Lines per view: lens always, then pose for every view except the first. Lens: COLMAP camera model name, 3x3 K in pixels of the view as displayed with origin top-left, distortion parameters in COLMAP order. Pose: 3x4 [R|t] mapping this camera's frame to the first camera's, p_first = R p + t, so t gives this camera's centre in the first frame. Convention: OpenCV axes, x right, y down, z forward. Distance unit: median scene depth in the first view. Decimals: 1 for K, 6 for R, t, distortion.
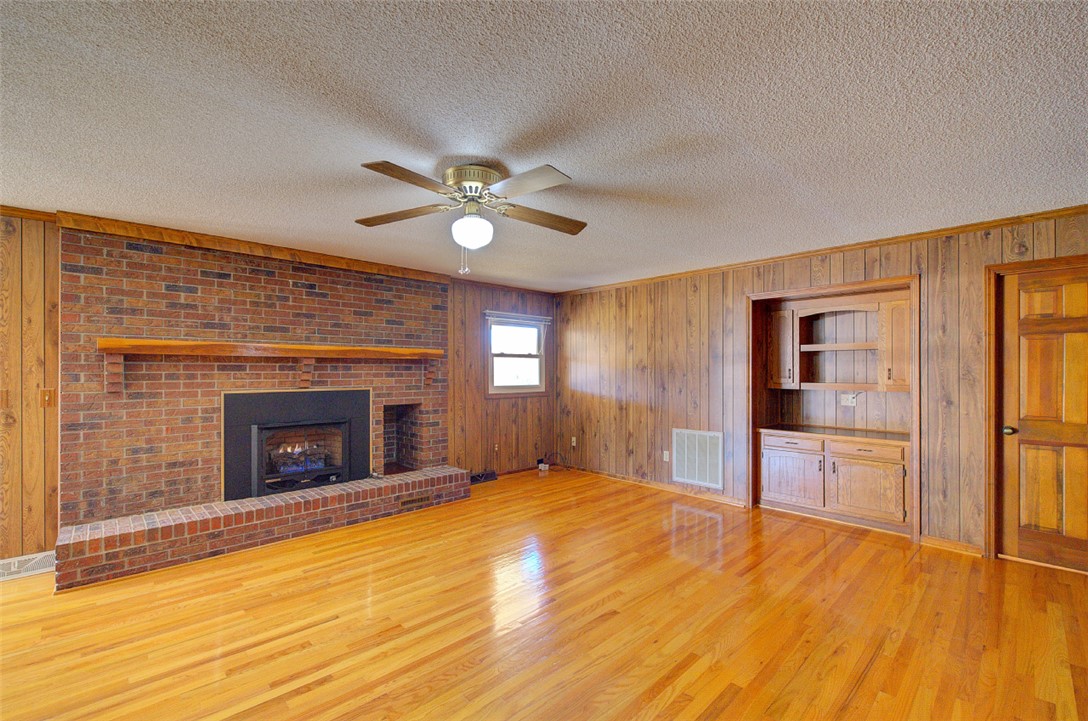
lens RADIAL K [[466.0, 0, 547.7], [0, 466.0, 370.5], [0, 0, 1]] dist [0.001313, 0.000387]
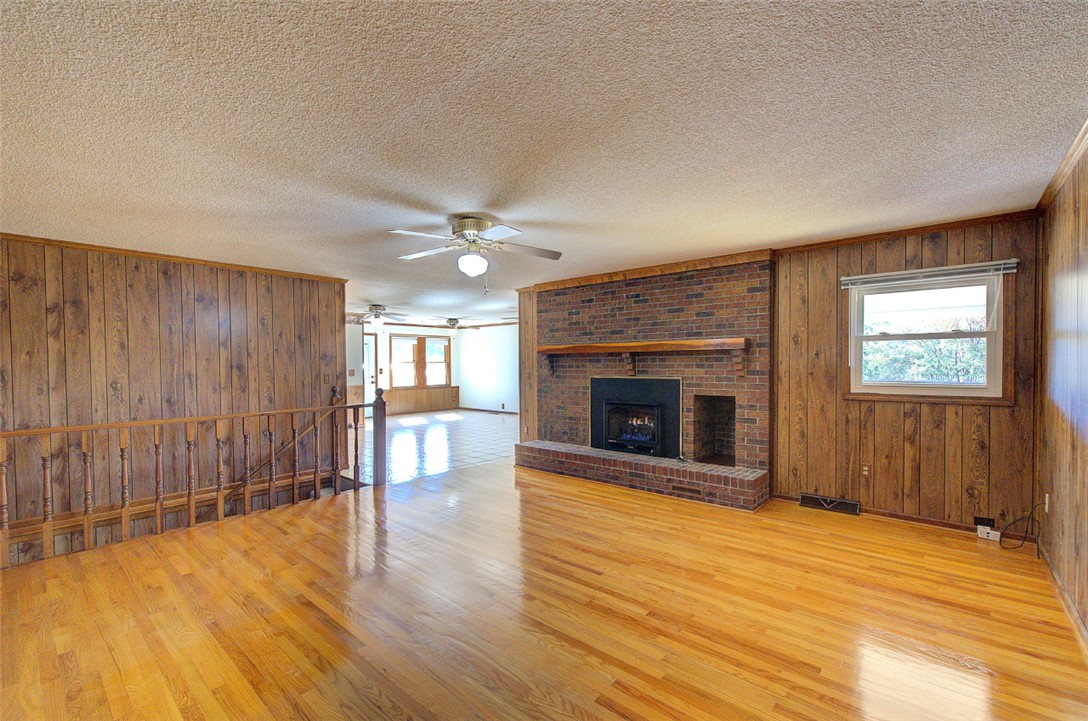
lens RADIAL K [[466.0, 0, 547.7], [0, 466.0, 370.5], [0, 0, 1]] dist [0.001313, 0.000387]
pose [[0.093896, 0.018339, -0.995413, 0.707488], [0.010314, 0.999759, 0.019392, -0.004124], [0.995529, -0.012087, 0.093684, 0.613213]]
